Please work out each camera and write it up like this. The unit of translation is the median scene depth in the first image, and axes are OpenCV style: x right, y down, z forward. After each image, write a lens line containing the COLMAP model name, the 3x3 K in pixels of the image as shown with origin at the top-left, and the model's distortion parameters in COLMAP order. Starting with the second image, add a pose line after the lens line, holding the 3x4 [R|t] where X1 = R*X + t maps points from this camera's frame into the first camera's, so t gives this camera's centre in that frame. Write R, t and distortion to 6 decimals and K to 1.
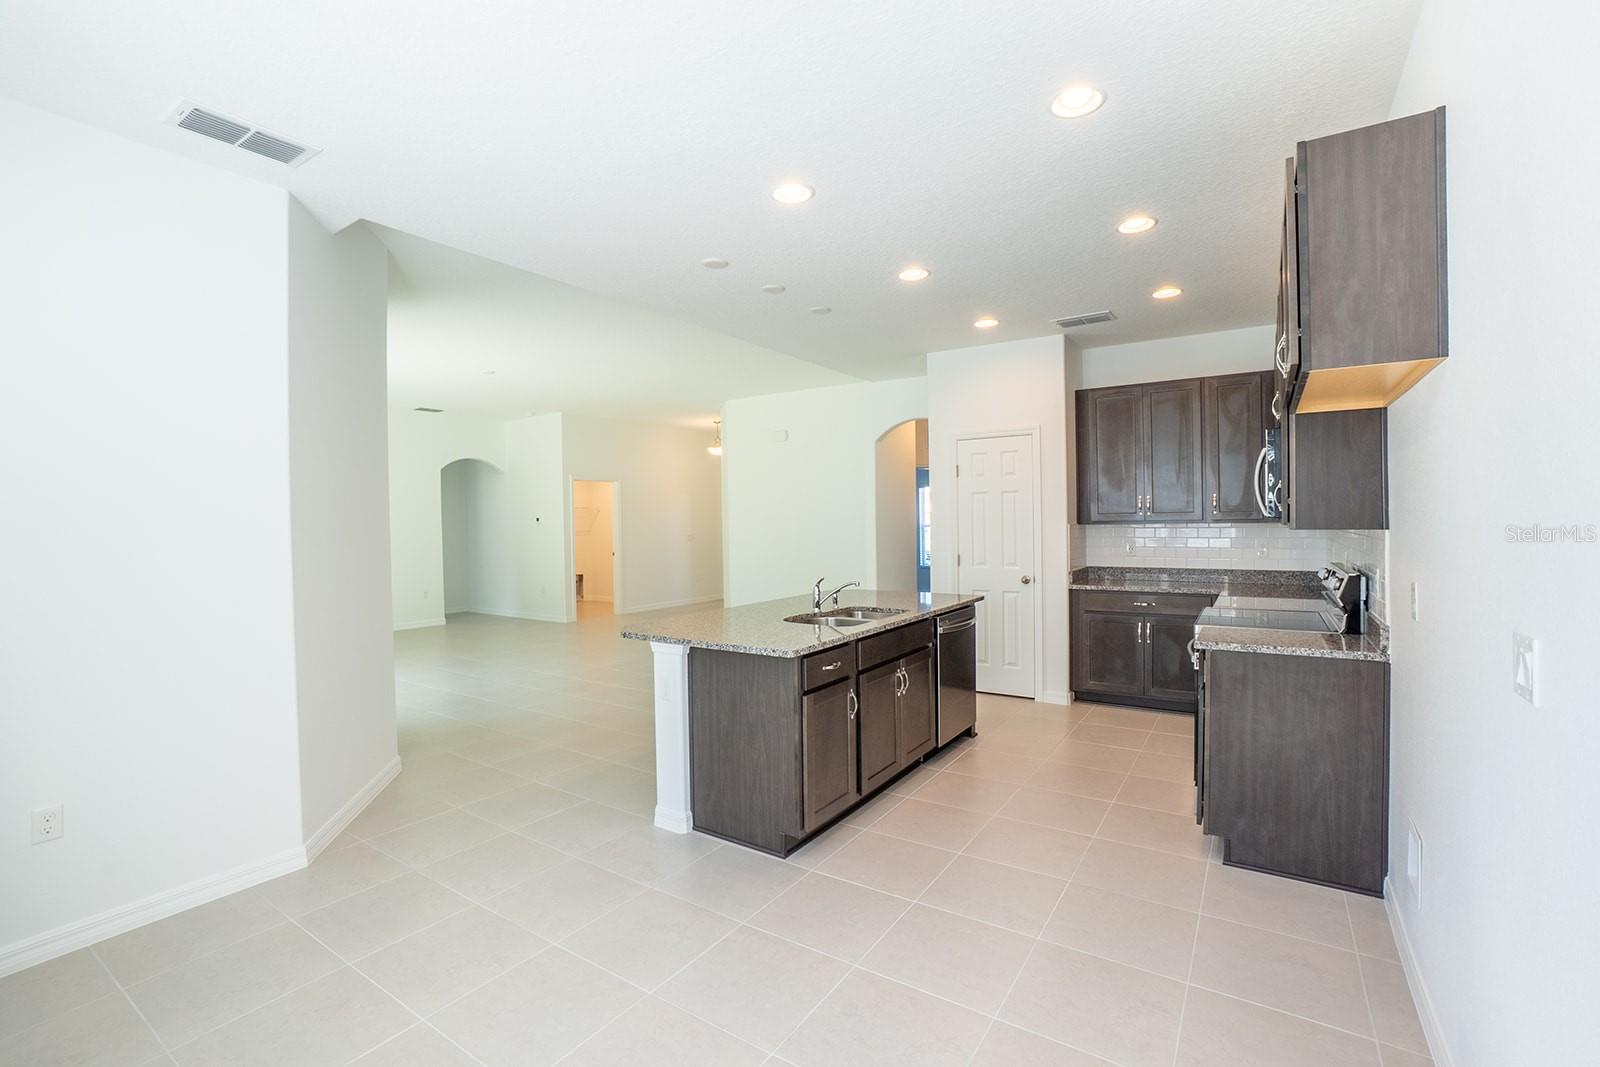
lens RADIAL K [[711.4, 0, 798.0], [0, 711.4, 528.7], [0, 0, 1]] dist [-0.065122, 0.024963]
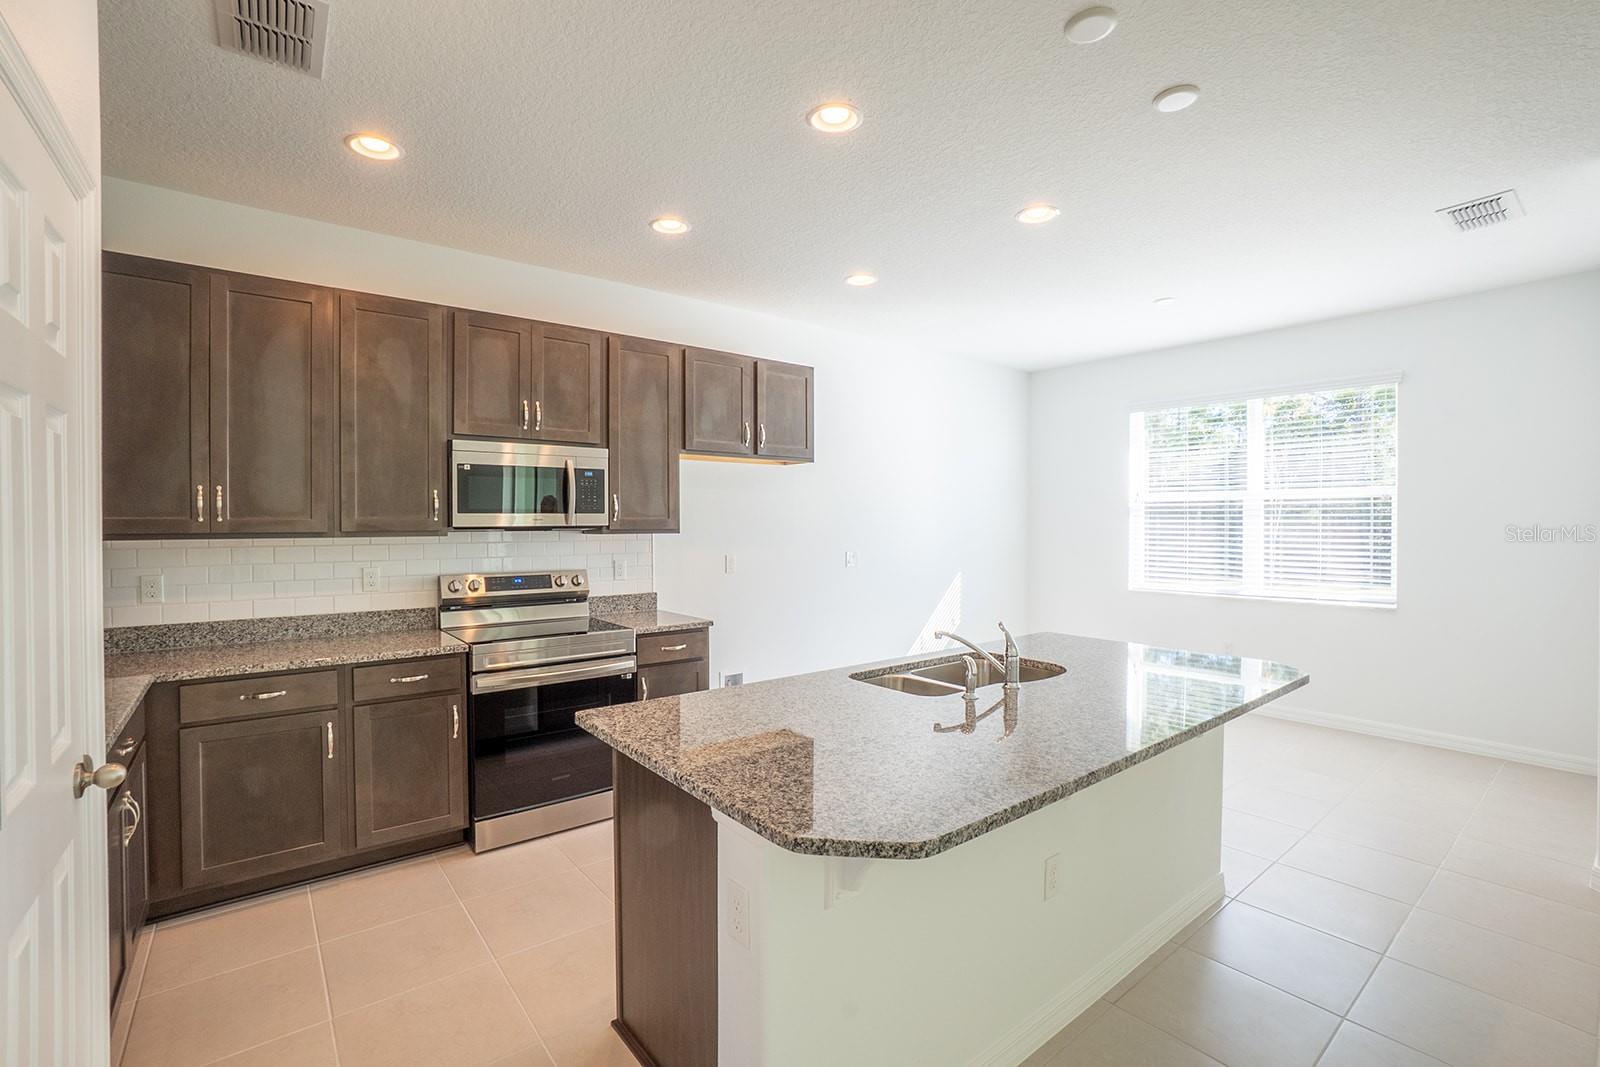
lens RADIAL K [[711.4, 0, 798.0], [0, 711.4, 528.7], [0, 0, 1]] dist [-0.065122, 0.024963]
pose [[-0.953641, 0.013592, 0.300639, 0.014932], [0.018823, 0.999718, 0.014510, -0.013287], [-0.300357, 0.019496, -0.953628, 1.247912]]
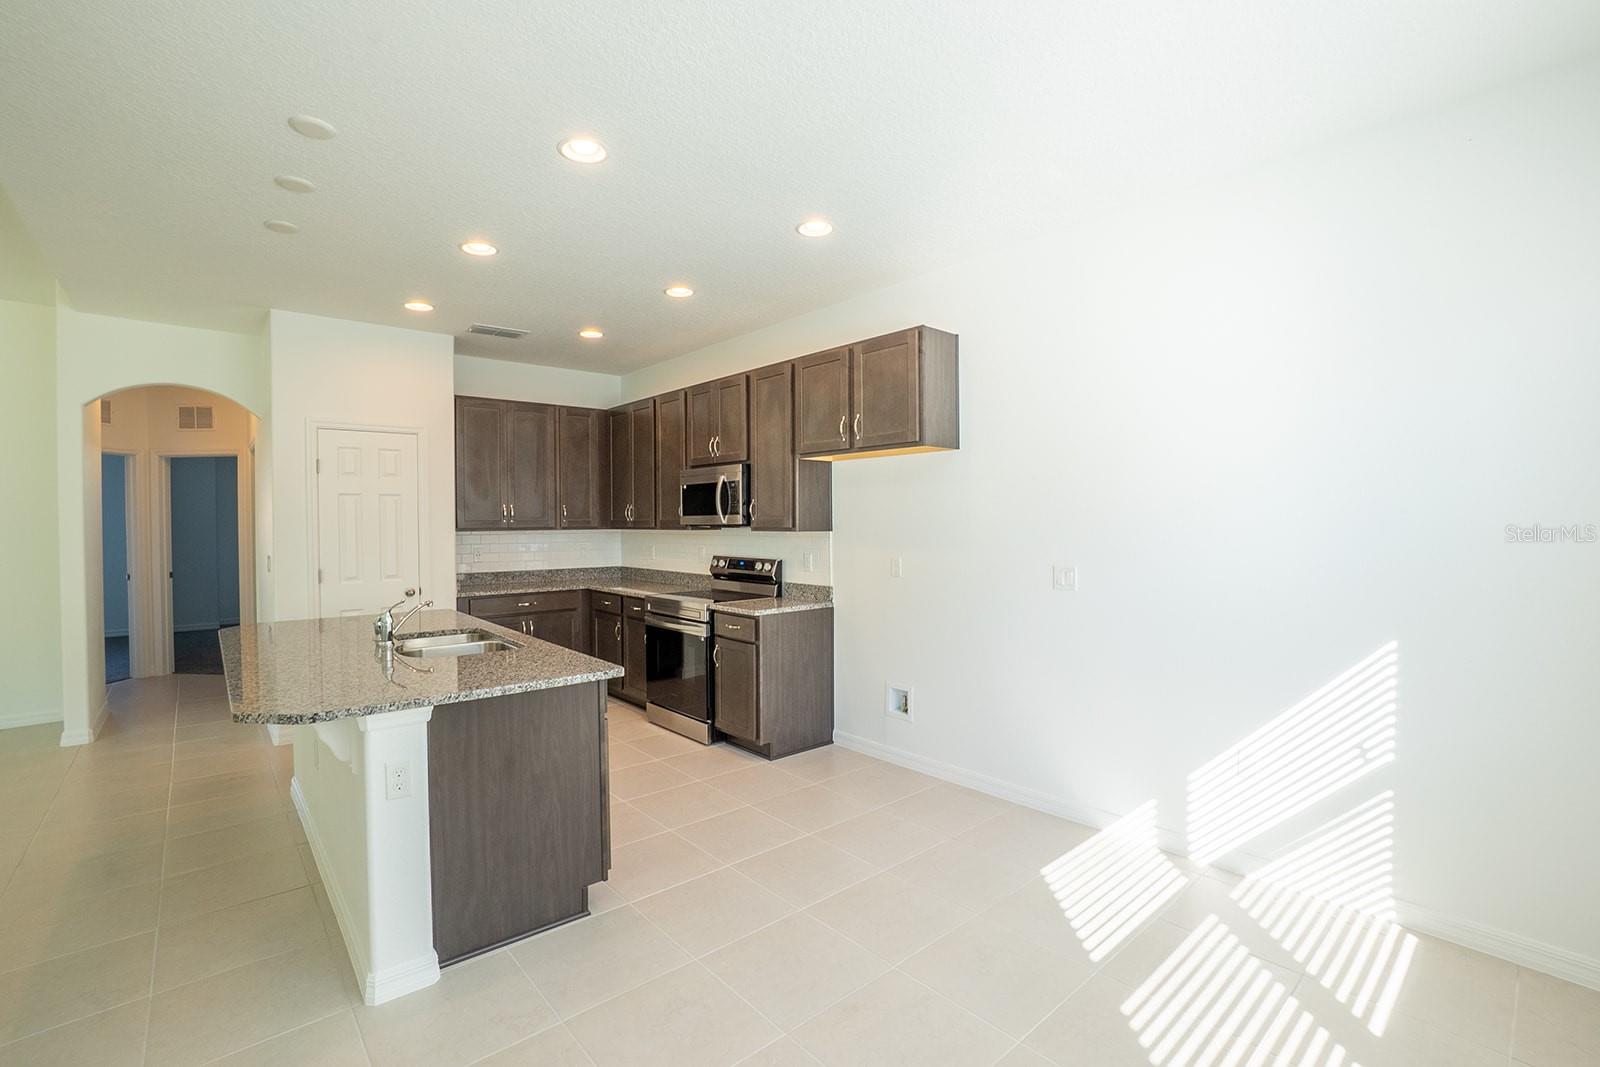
lens RADIAL K [[711.4, 0, 798.0], [0, 711.4, 528.7], [0, 0, 1]] dist [-0.065122, 0.024963]
pose [[0.262099, 0.001144, 0.965040, -0.454410], [0.013704, 0.999894, -0.004907, 0.001405], [-0.964944, 0.014511, 0.262056, 0.303806]]
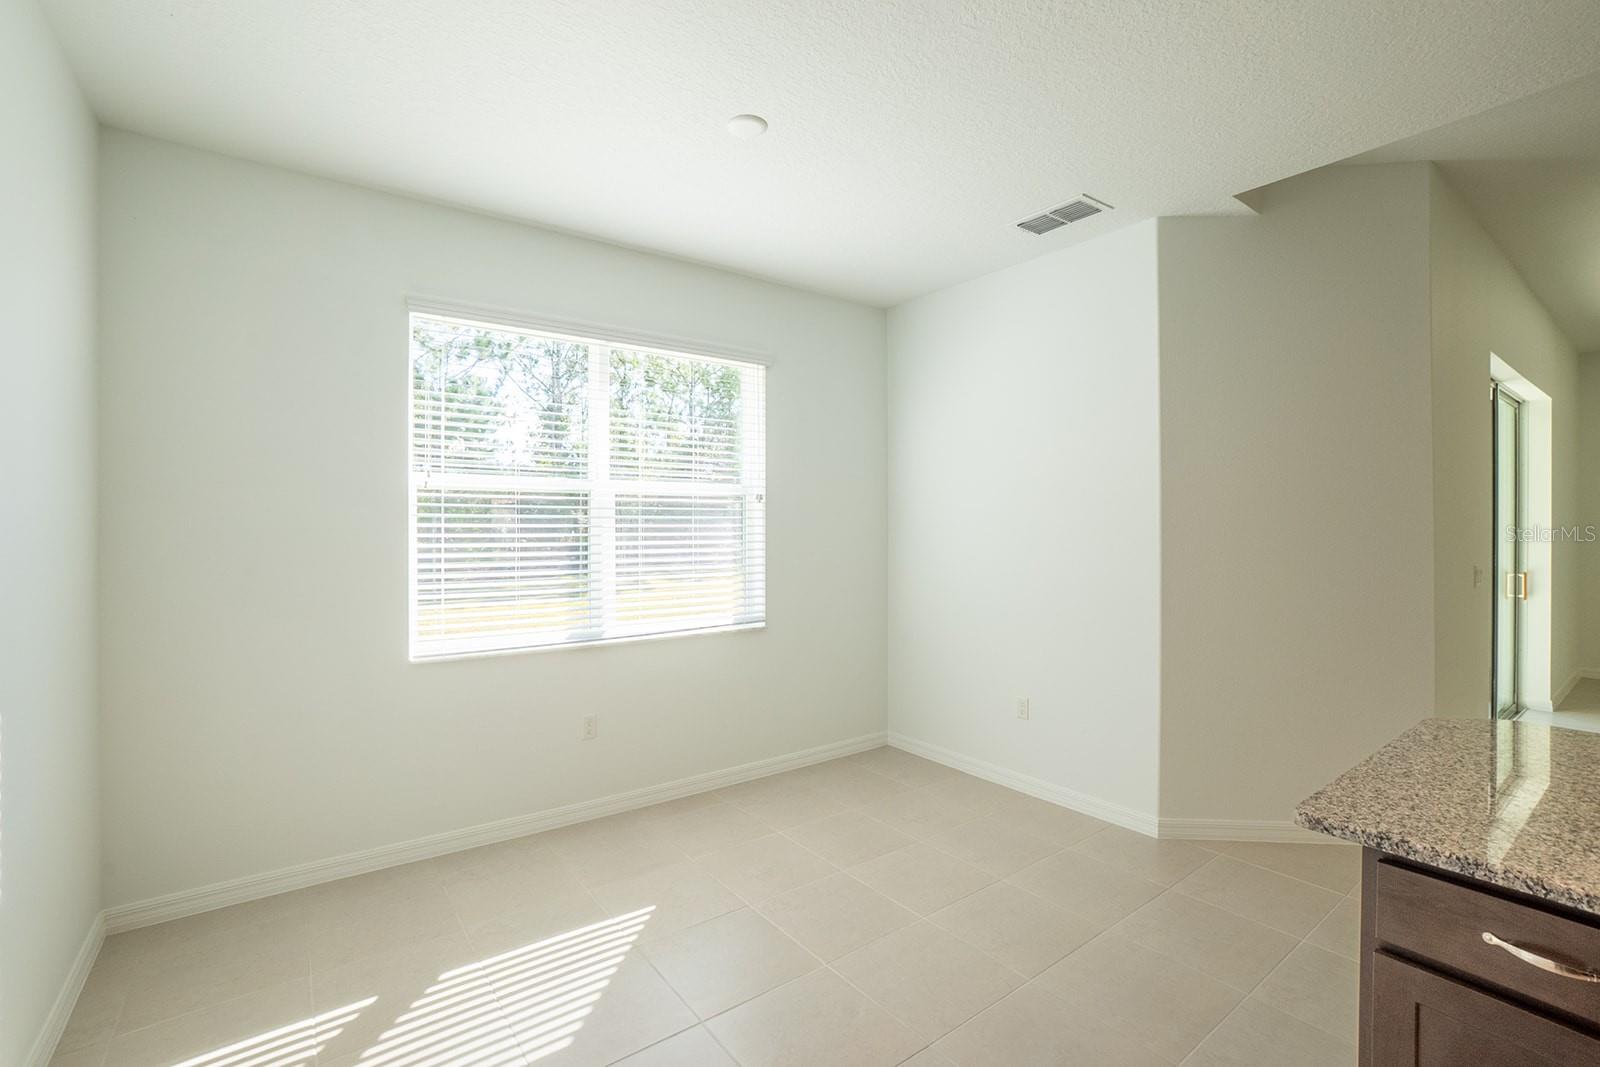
lens RADIAL K [[711.4, 0, 798.0], [0, 711.4, 528.7], [0, 0, 1]] dist [-0.065122, 0.024963]
pose [[-0.327891, 0.020328, -0.944497, 0.284025], [-0.004601, 0.999722, 0.023114, -0.011012], [0.944704, 0.011924, -0.327706, 0.465347]]
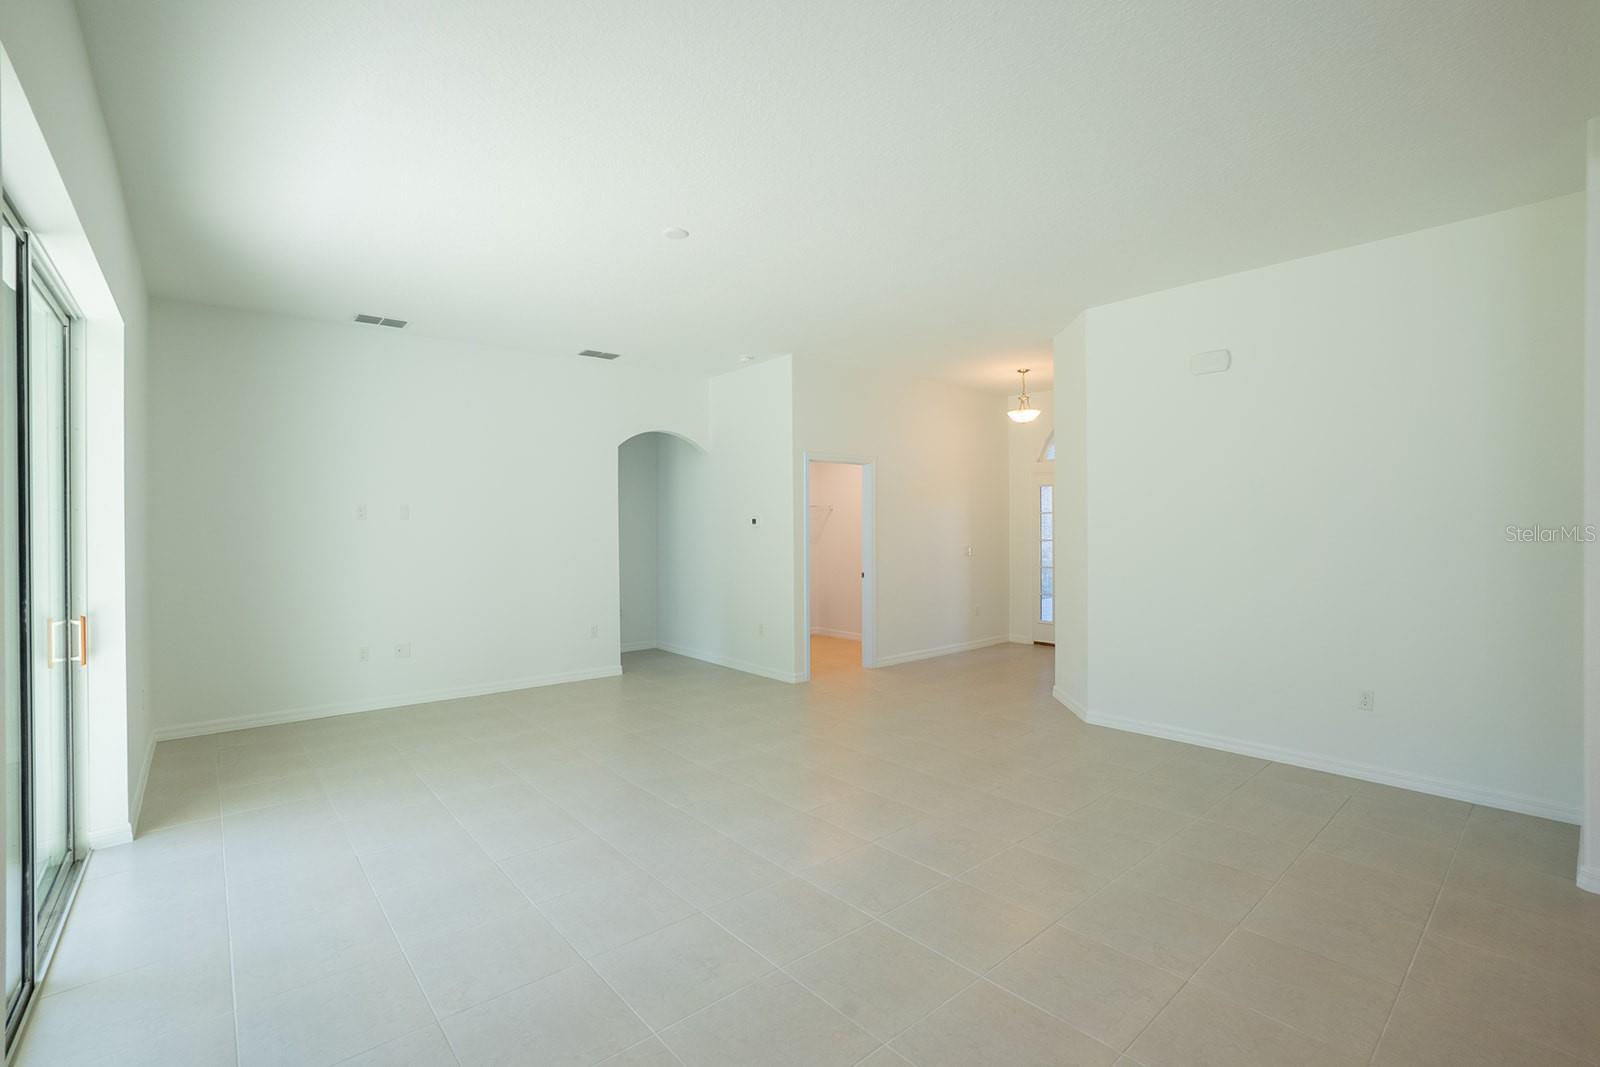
lens RADIAL K [[711.4, 0, 798.0], [0, 711.4, 528.7], [0, 0, 1]] dist [-0.065122, 0.024963]
pose [[0.962428, 0.011304, -0.271301, -0.310733], [-0.013198, 0.999900, -0.005158, -0.006698], [0.271215, 0.008545, 0.962481, 0.775147]]
